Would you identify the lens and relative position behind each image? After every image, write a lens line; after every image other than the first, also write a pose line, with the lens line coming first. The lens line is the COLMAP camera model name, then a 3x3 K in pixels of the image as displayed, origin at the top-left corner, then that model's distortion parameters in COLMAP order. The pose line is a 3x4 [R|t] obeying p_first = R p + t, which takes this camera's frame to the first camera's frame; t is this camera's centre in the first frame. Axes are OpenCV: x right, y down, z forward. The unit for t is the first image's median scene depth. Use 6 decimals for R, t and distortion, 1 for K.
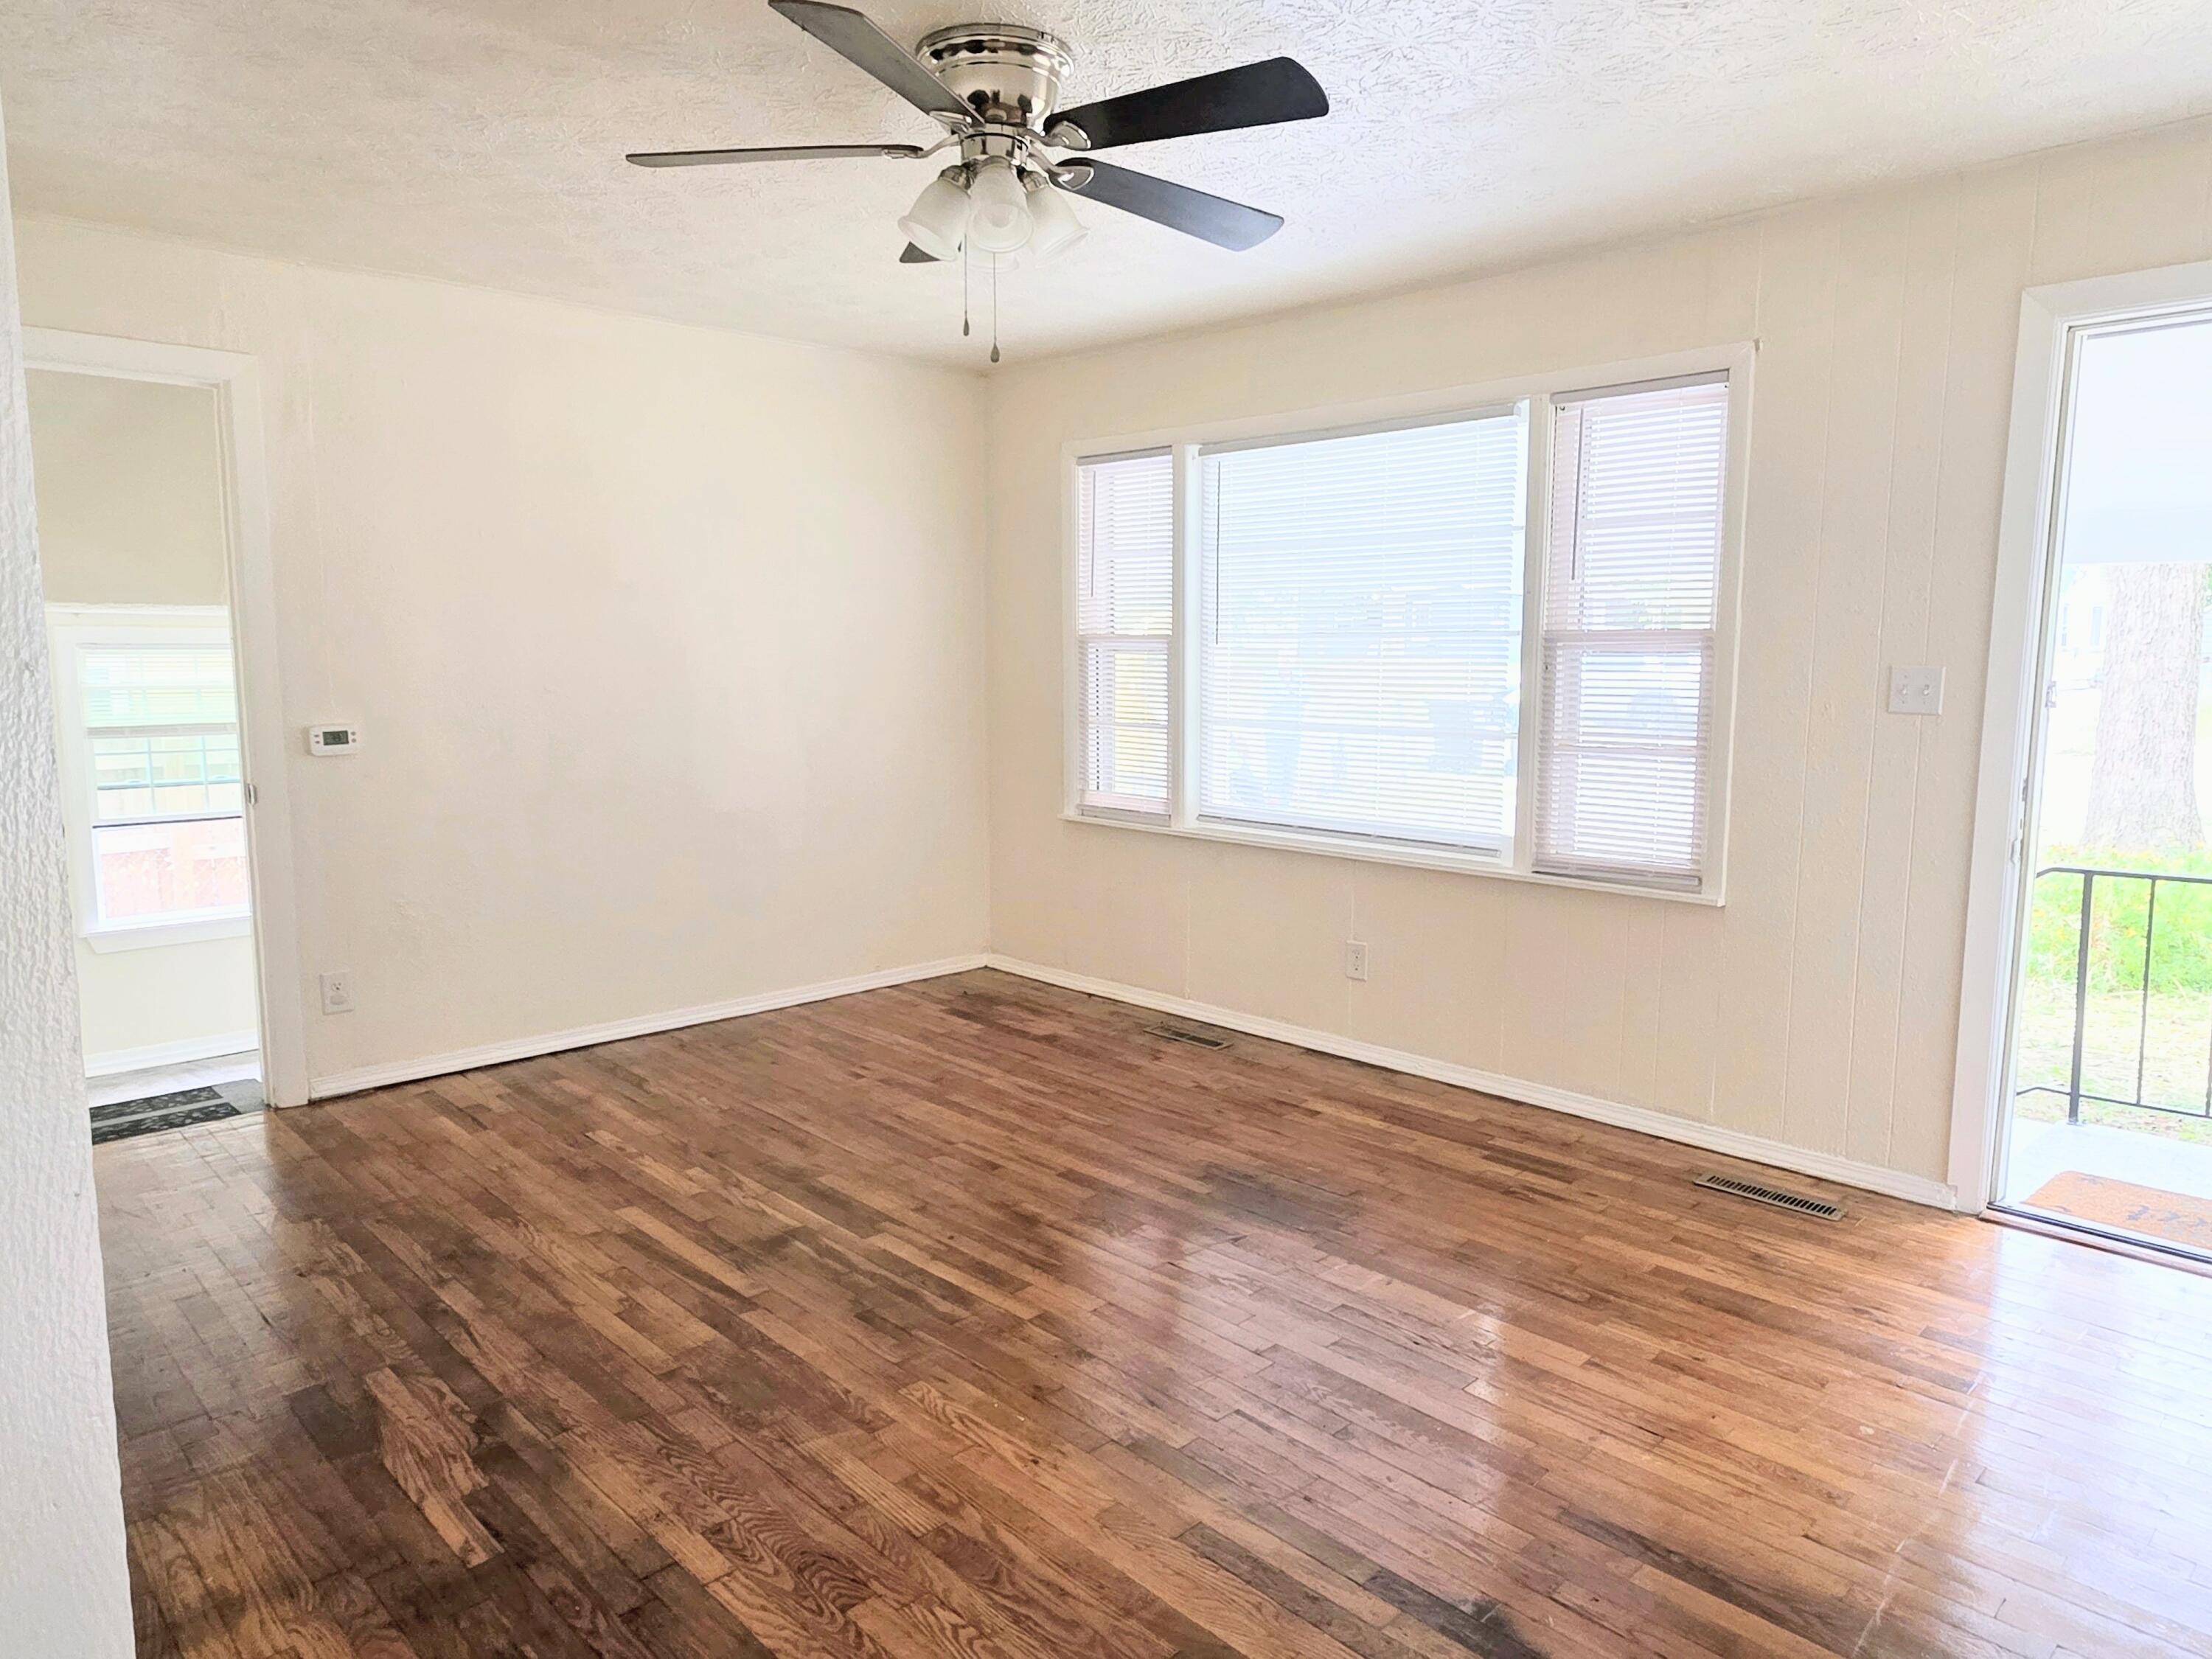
lens RADIAL K [[1384.9, 0, 1113.2], [0, 1384.9, 825.4], [0, 0, 1]] dist [0.002025, 0.002470]
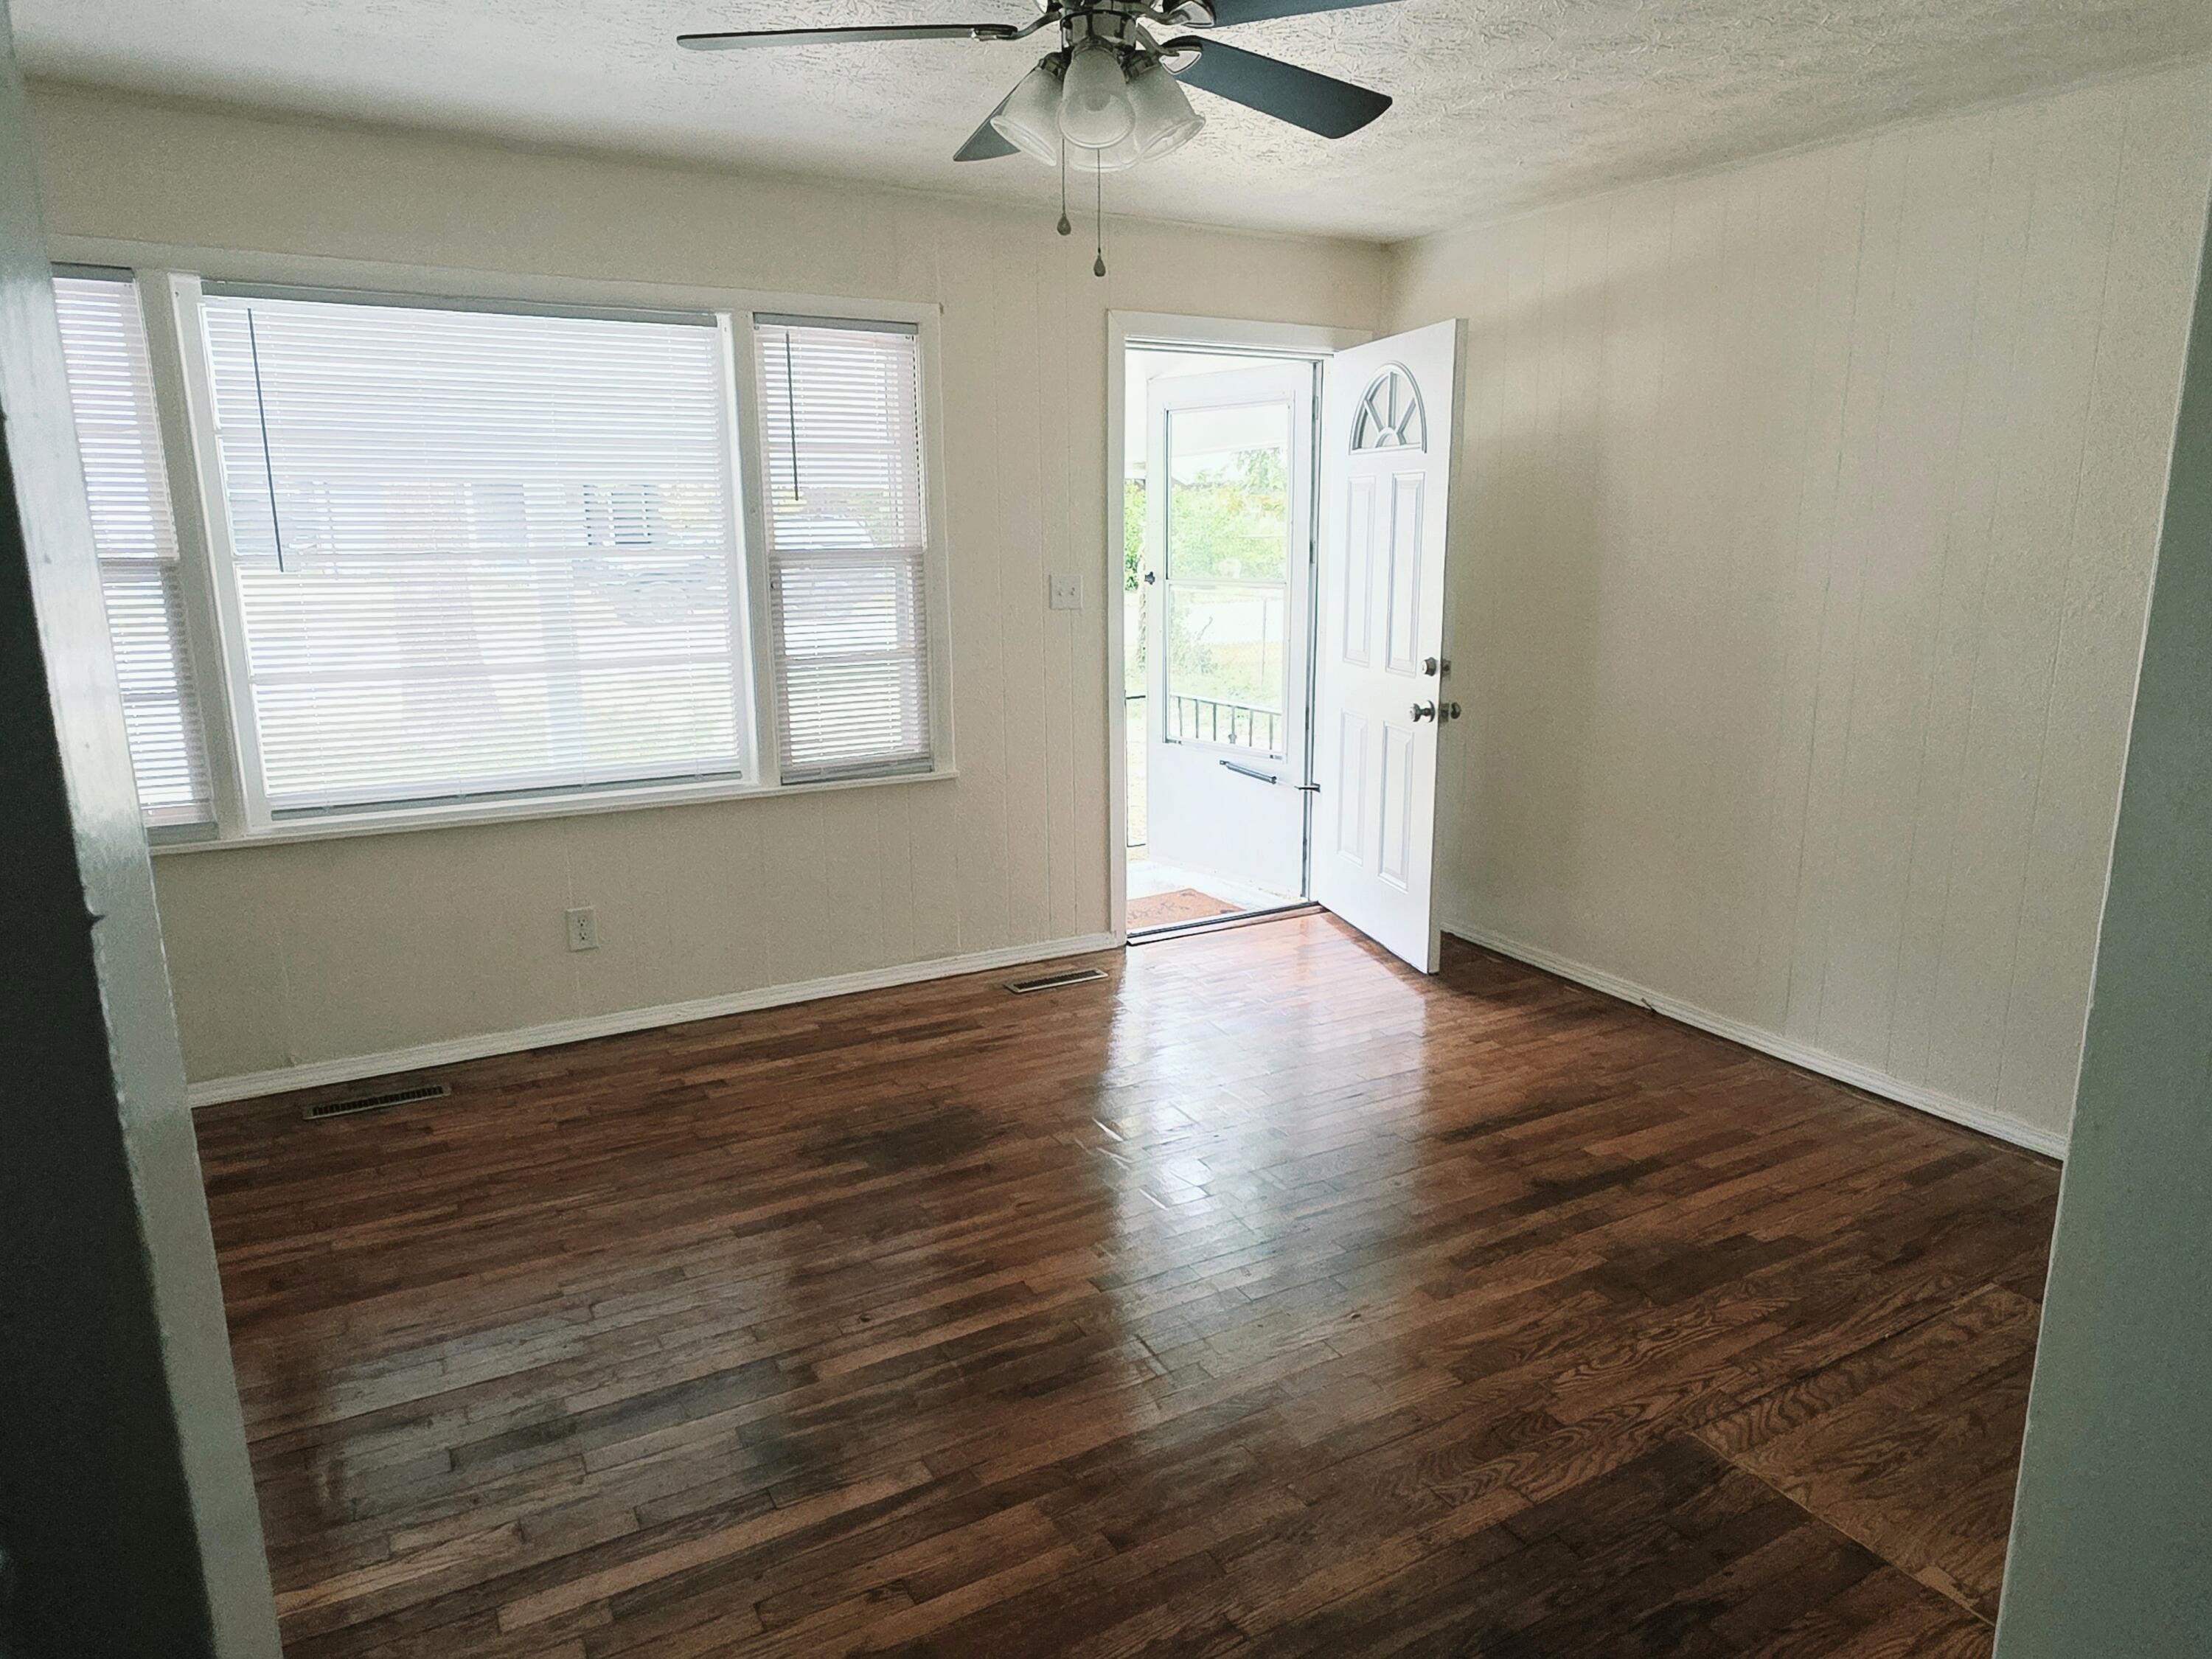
lens RADIAL K [[1384.9, 0, 1113.2], [0, 1384.9, 829.7], [0, 0, 1]] dist [0.002025, 0.002470]
pose [[0.269295, -0.209992, 0.939885, -0.655724], [0.128193, 0.975070, 0.181124, -0.096214], [-0.954488, 0.071711, 0.289501, 0.498773]]
